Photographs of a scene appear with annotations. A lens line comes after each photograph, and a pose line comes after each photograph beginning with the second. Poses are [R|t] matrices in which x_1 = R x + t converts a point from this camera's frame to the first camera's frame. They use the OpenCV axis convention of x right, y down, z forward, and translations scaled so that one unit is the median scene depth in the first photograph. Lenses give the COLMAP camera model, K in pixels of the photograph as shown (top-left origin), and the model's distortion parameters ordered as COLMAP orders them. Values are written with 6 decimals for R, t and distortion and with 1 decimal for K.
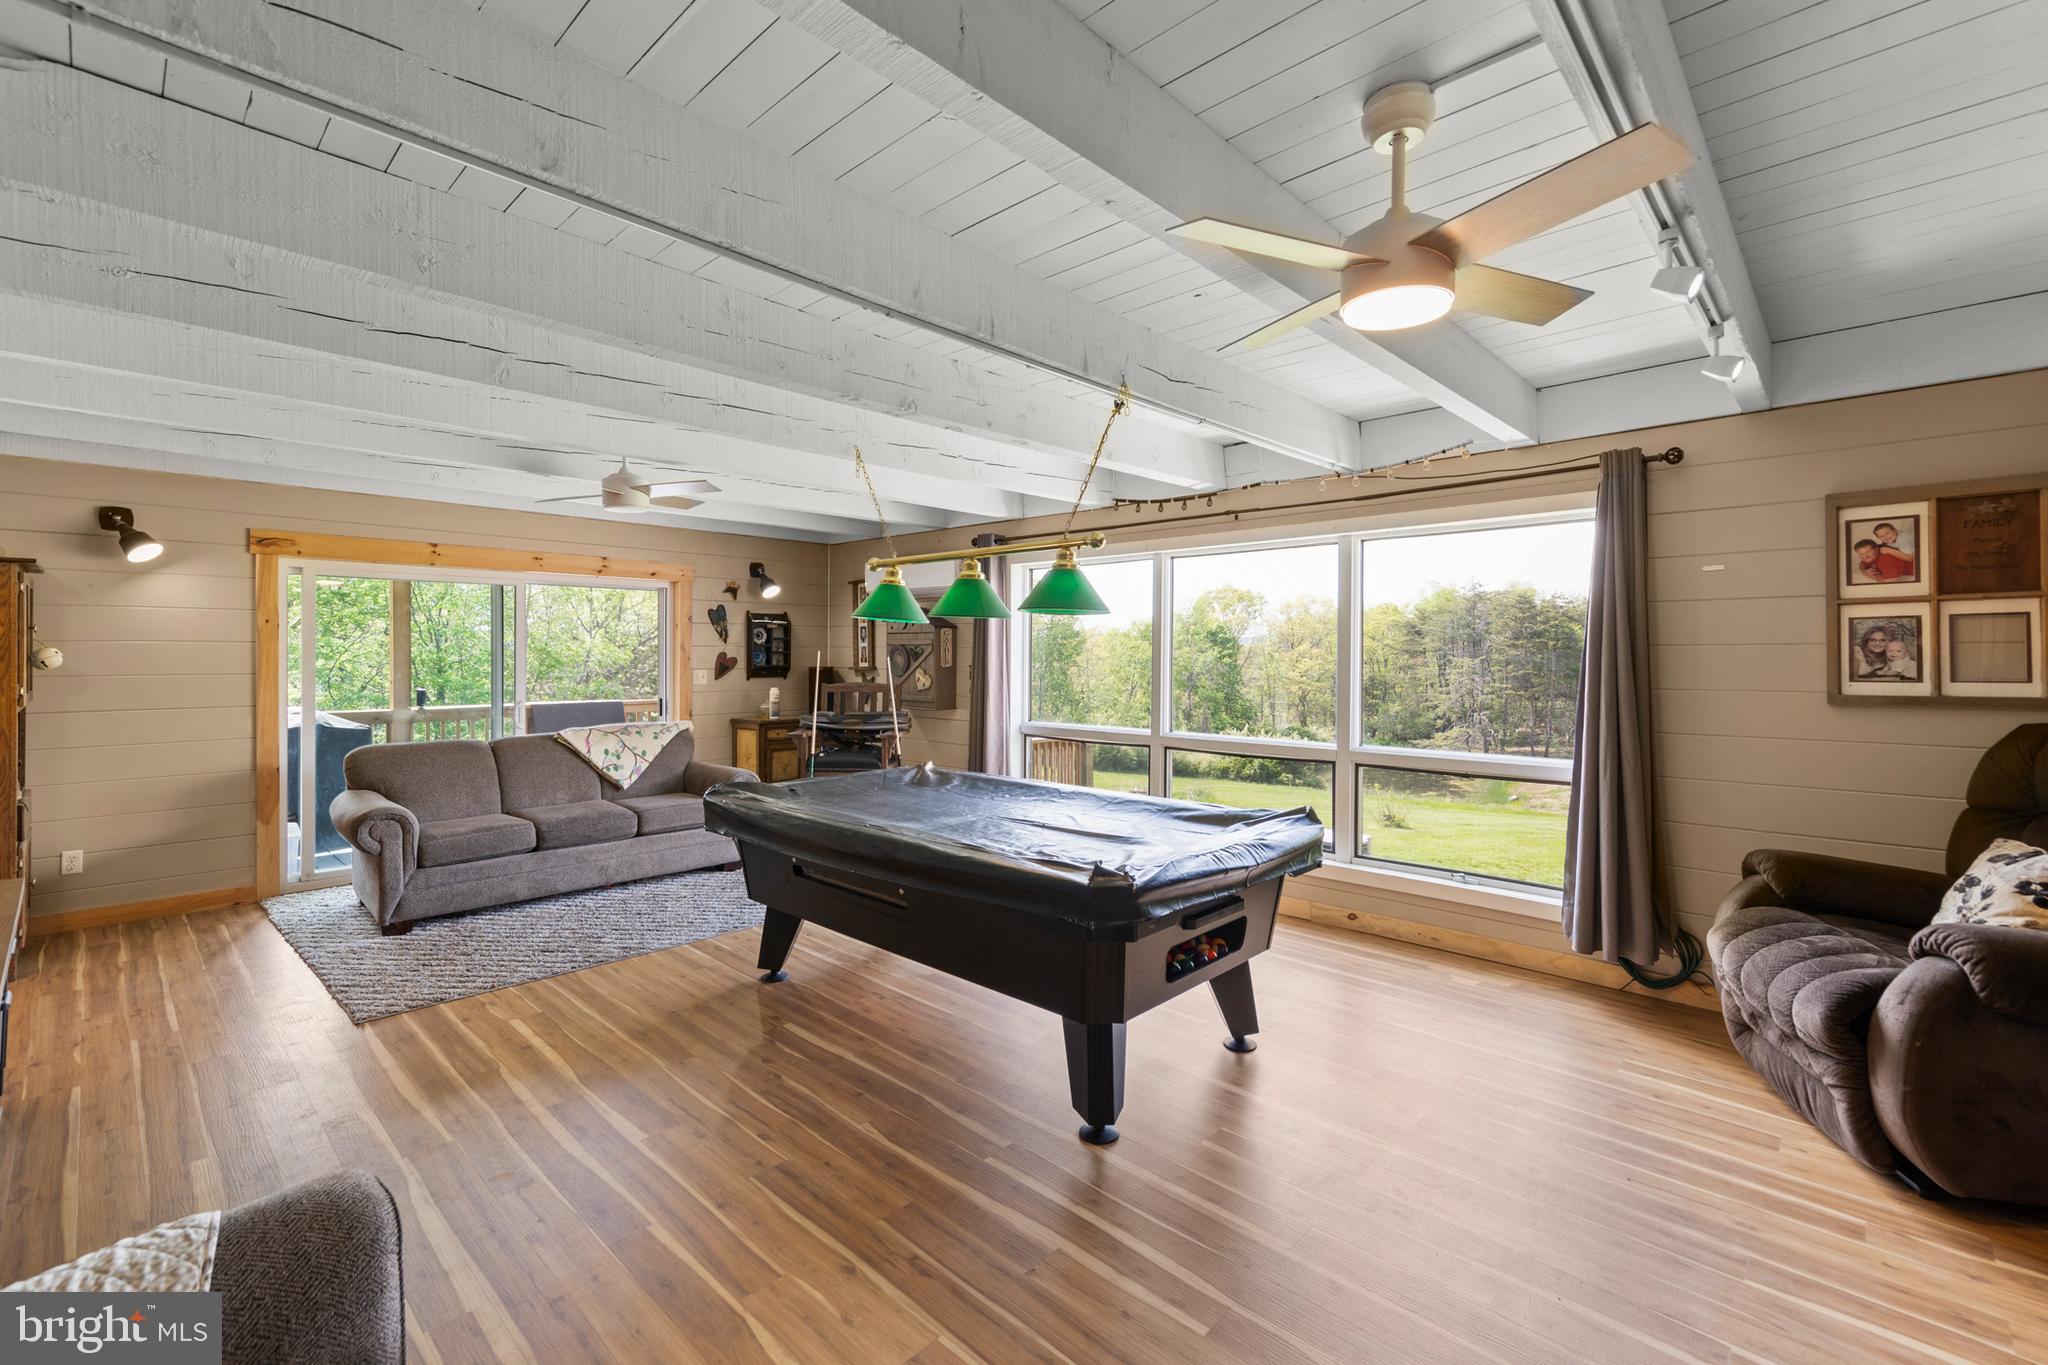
lens RADIAL K [[877.6, 0, 1029.9], [0, 877.6, 652.6], [0, 0, 1]] dist [0.004463, 0.000079]
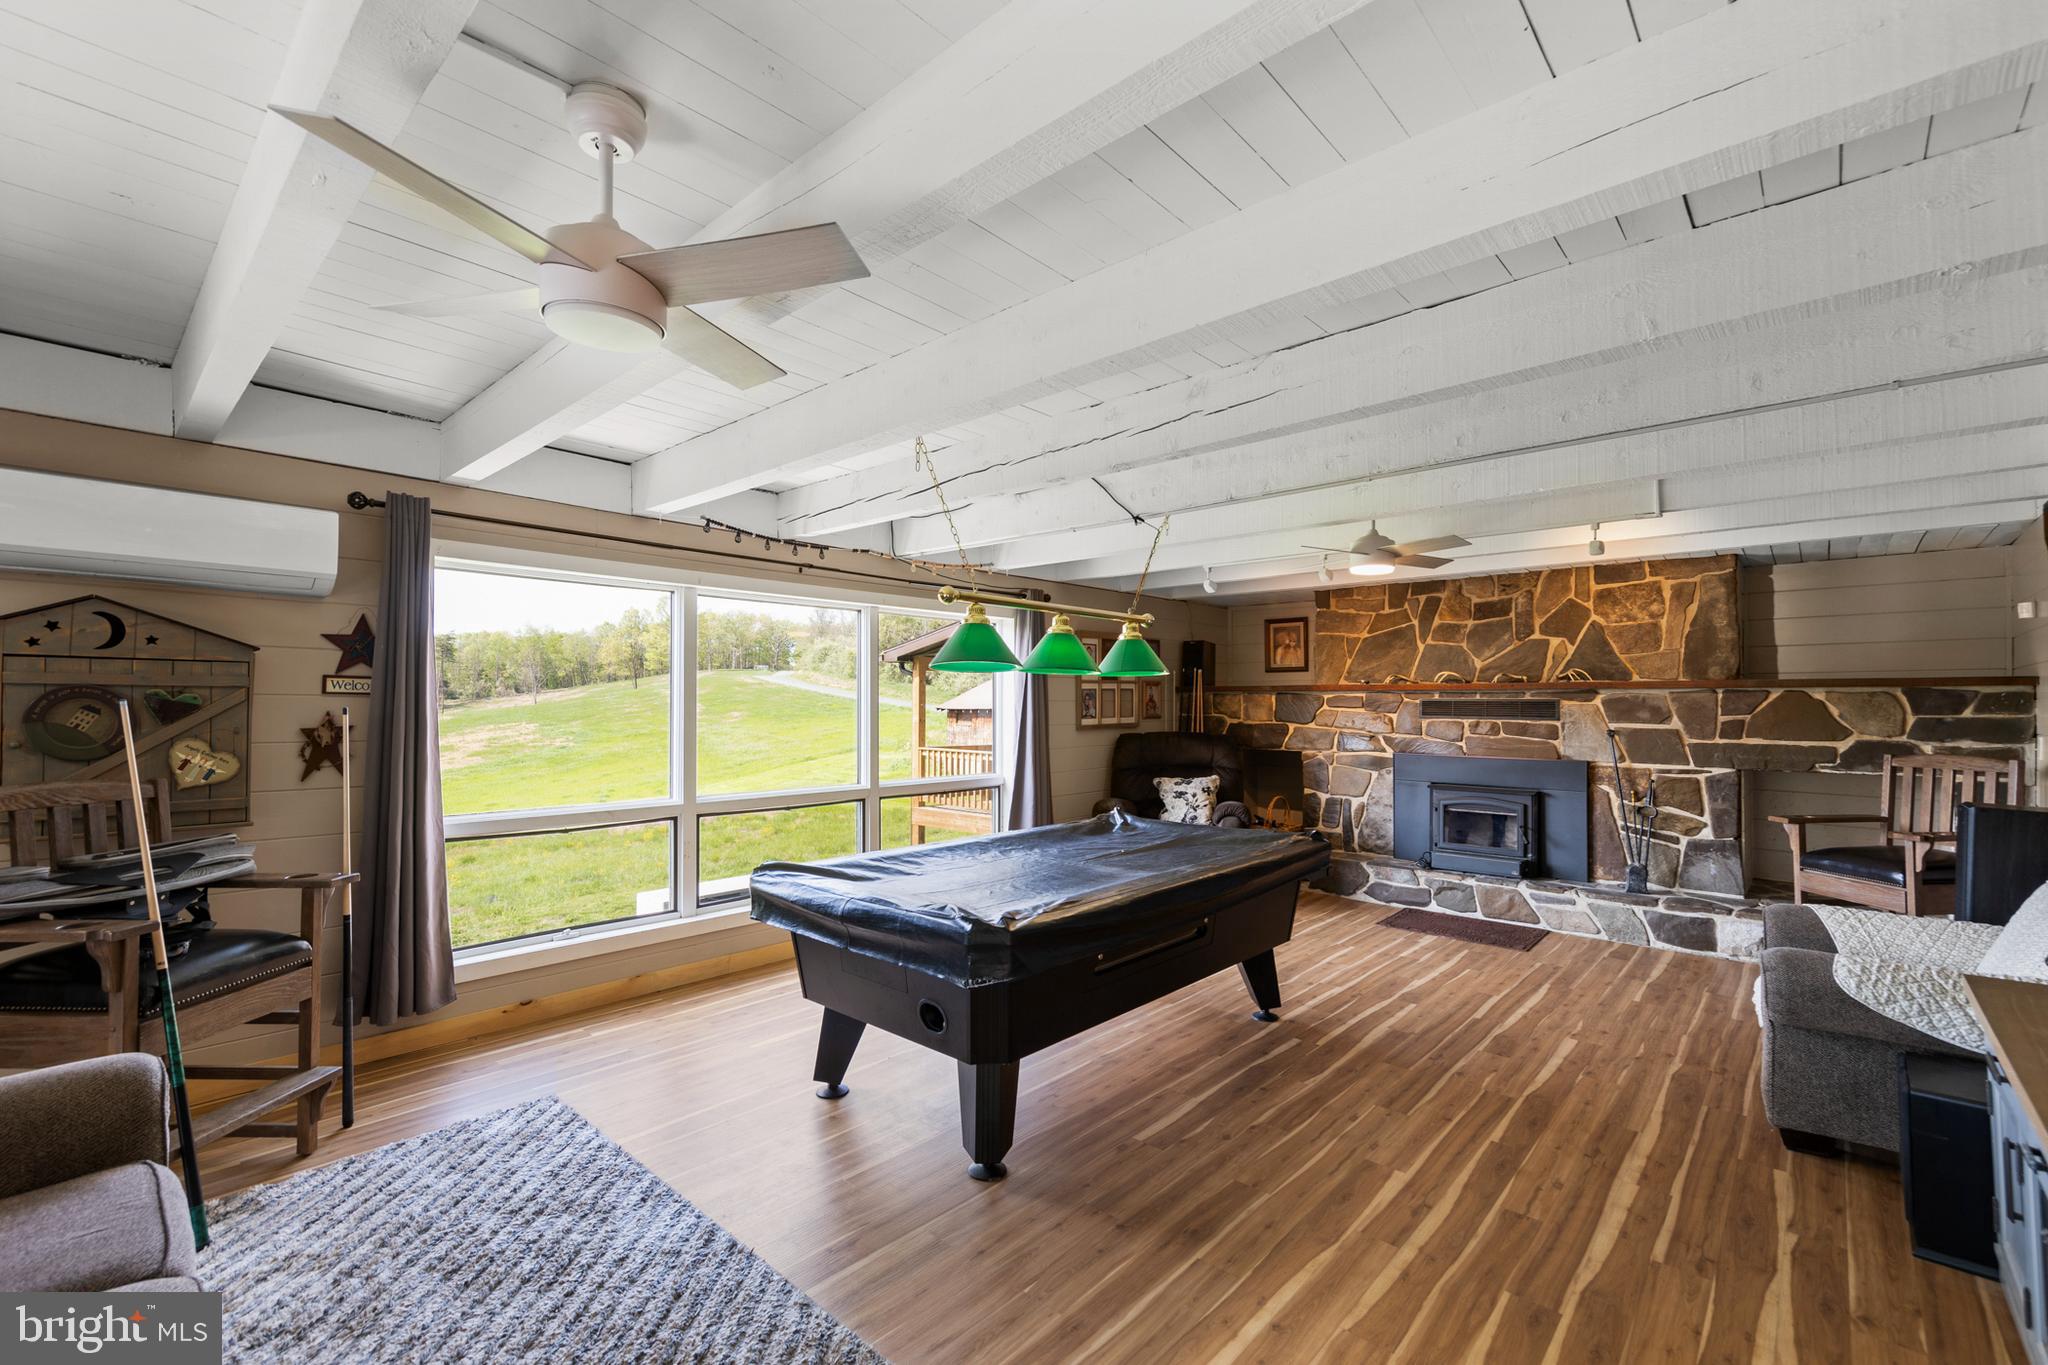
lens RADIAL K [[875.4, 0, 1024.0], [0, 875.4, 689.9], [0, 0, 1]] dist [0.001519, -0.000026]
pose [[-0.011556, 0.016776, 0.999792, -0.980044], [-0.001970, 0.999857, -0.016800, -0.001322], [-0.999931, -0.002164, -0.011521, 0.964706]]
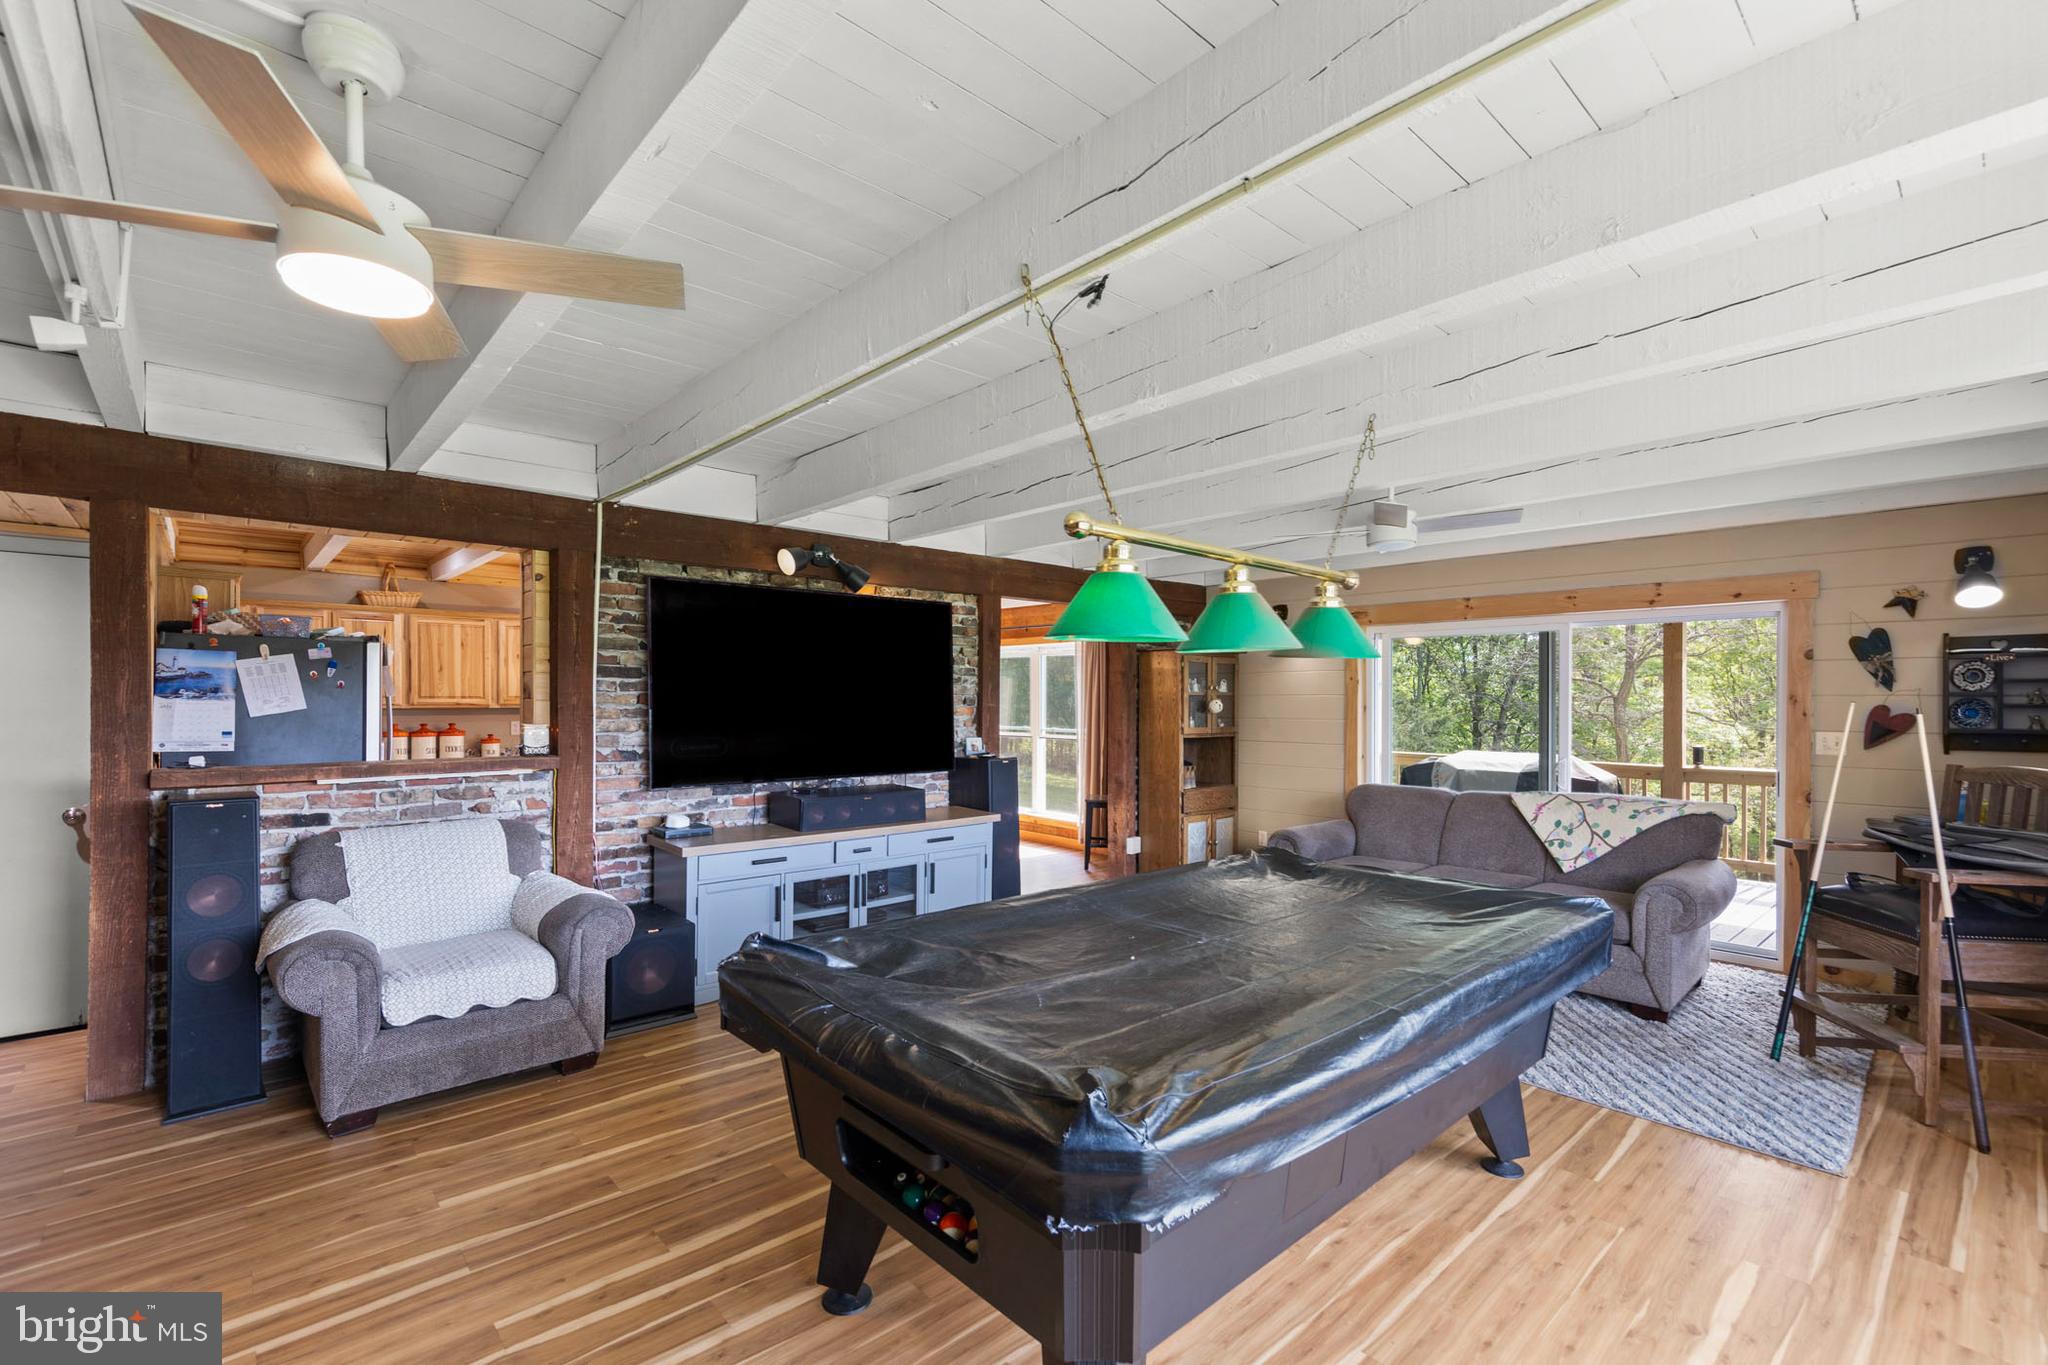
lens RADIAL K [[890.6, 0, 1025.3], [0, 890.6, 720.4], [0, 0, 1]] dist [0.002631, -0.000216]
pose [[-0.078224, 0.016107, -0.996806, 0.578593], [-0.005627, 0.999846, 0.016598, 0.005771], [0.996920, 0.006908, -0.078121, 0.814610]]
